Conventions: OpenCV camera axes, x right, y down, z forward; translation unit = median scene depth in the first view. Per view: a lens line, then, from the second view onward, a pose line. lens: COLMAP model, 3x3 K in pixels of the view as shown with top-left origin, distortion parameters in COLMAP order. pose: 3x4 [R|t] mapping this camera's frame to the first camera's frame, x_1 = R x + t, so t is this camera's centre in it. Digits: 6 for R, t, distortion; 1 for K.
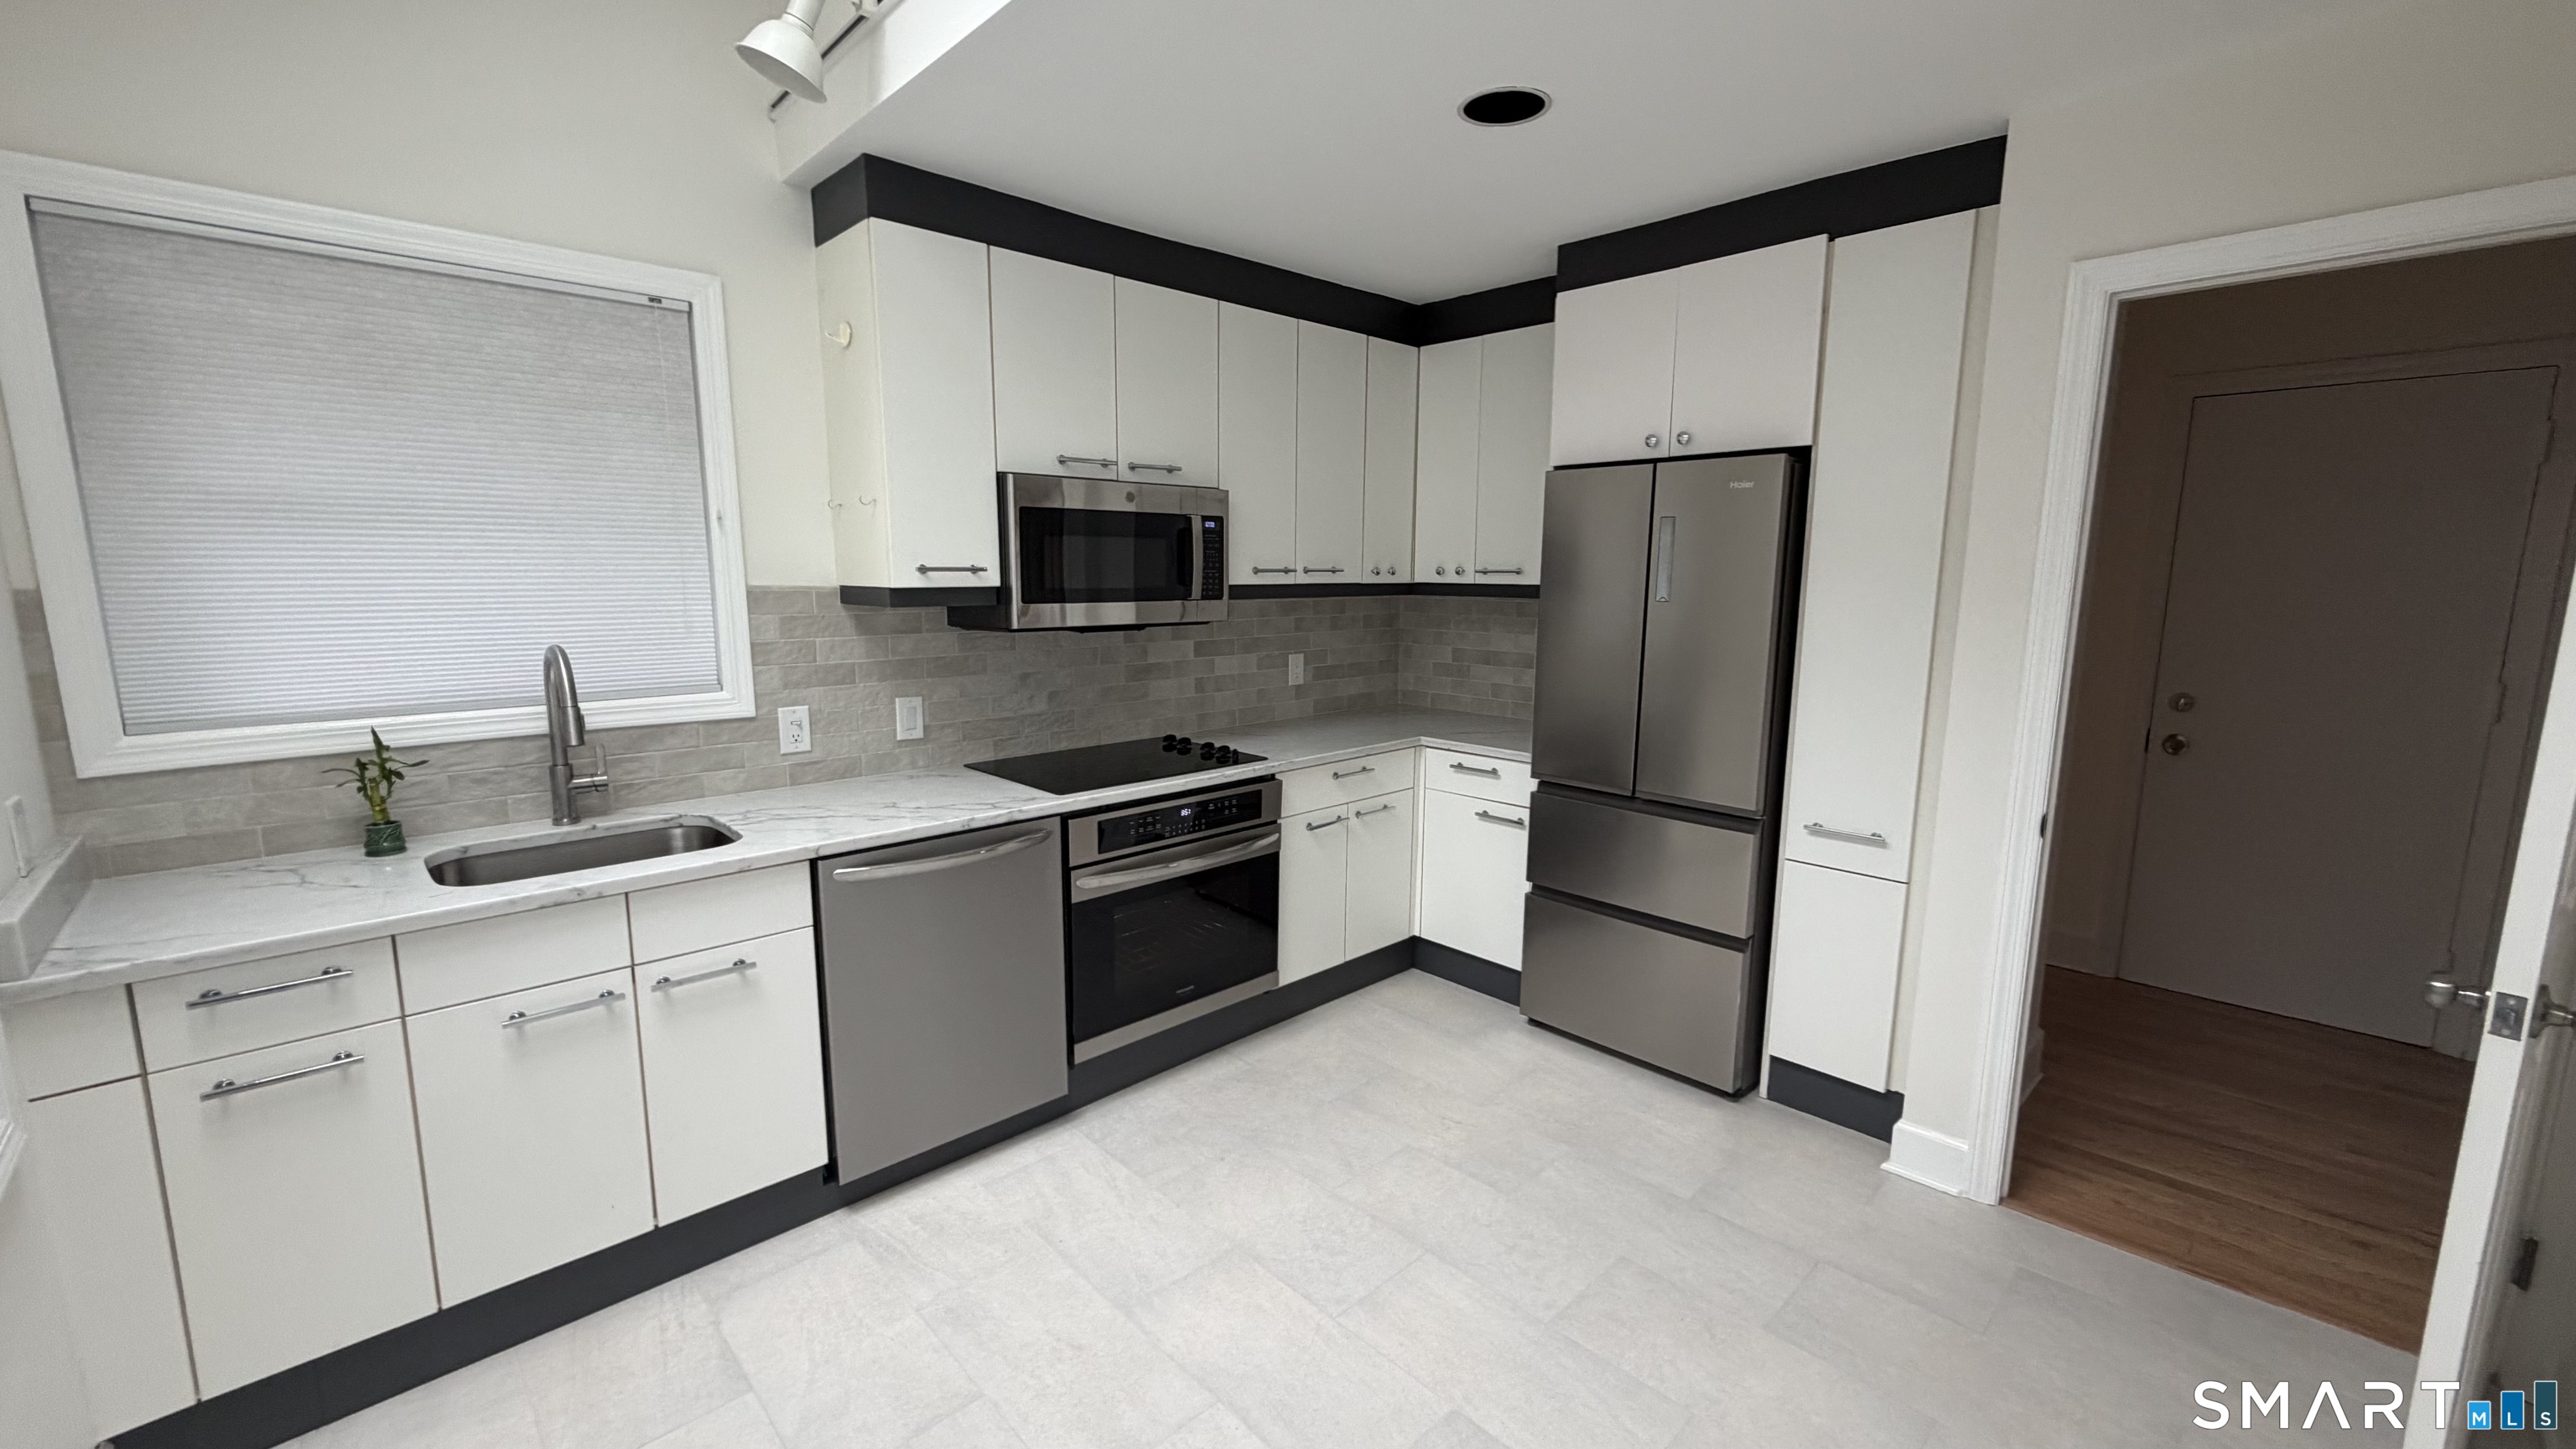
lens RADIAL K [[1029.1, 0, 1282.5], [0, 1029.1, 731.3], [0, 0, 1]] dist [-0.008108, 0.000668]
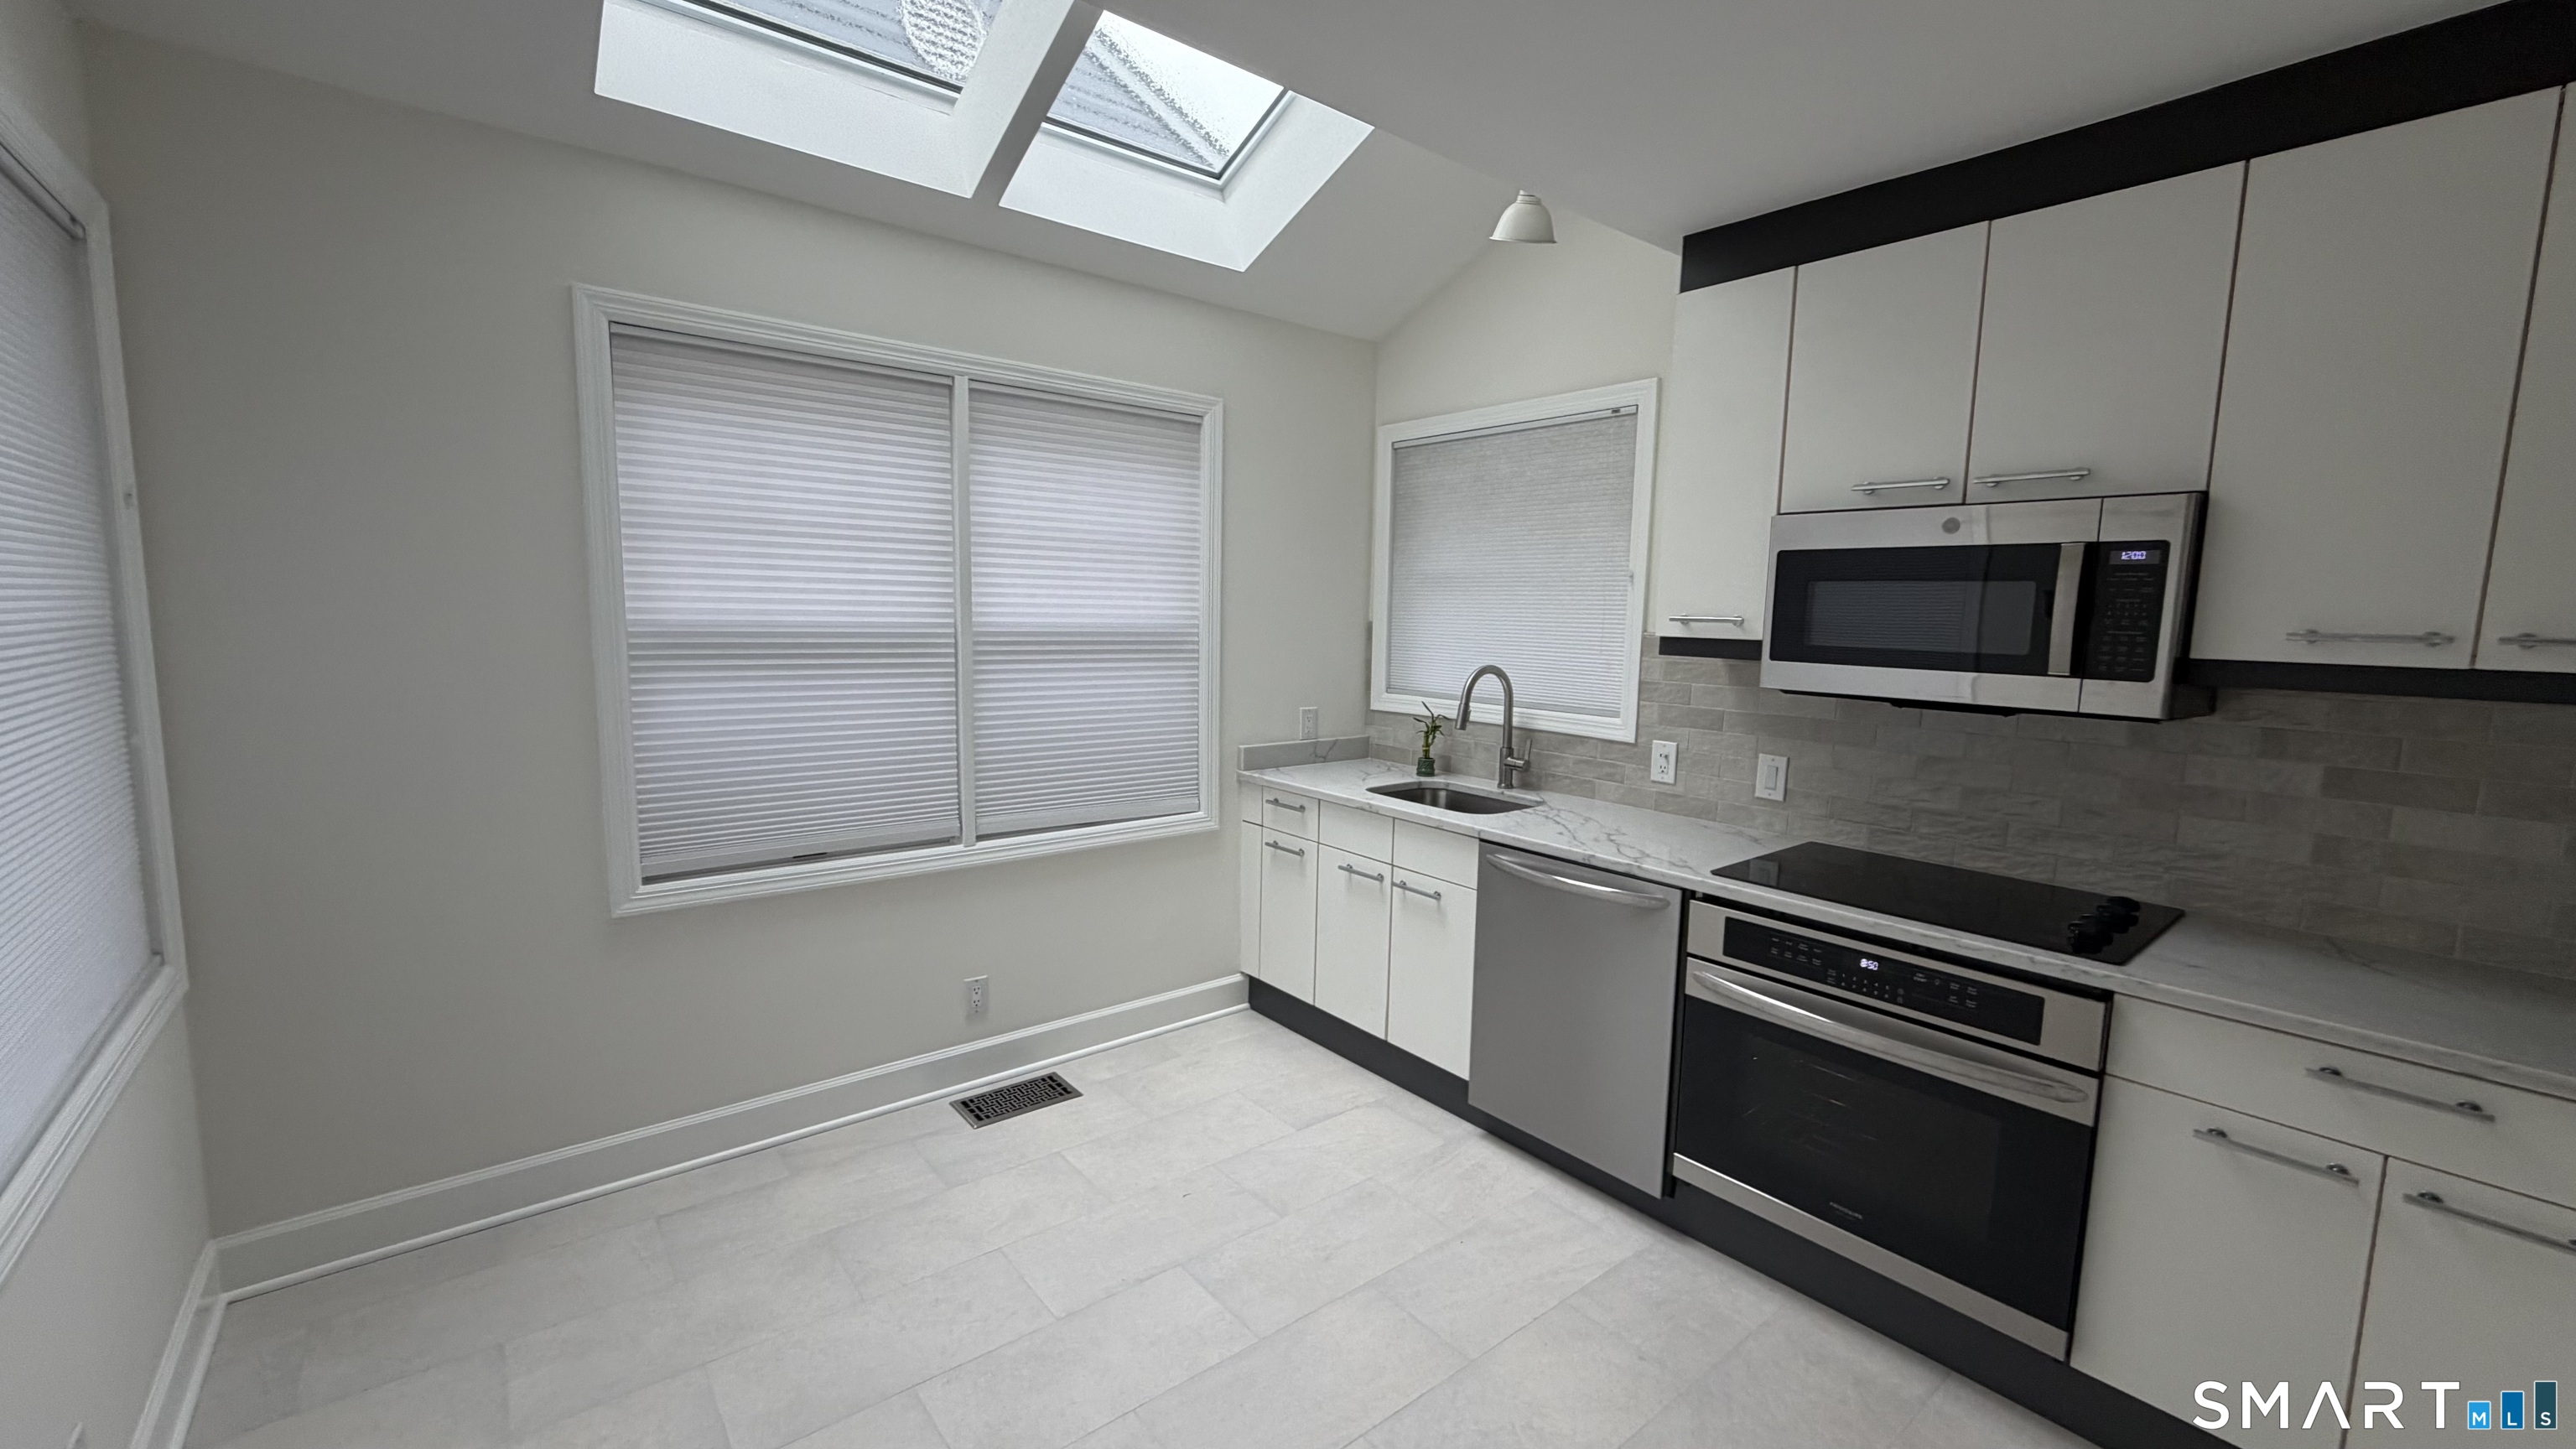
lens RADIAL K [[1029.1, 0, 1292.8], [0, 1029.1, 738.4], [0, 0, 1]] dist [-0.008108, 0.000668]
pose [[-0.091385, 0.117468, -0.988863, 0.614450], [-0.178854, 0.974934, 0.132342, -0.094464], [0.979622, 0.188956, -0.068085, 0.623073]]
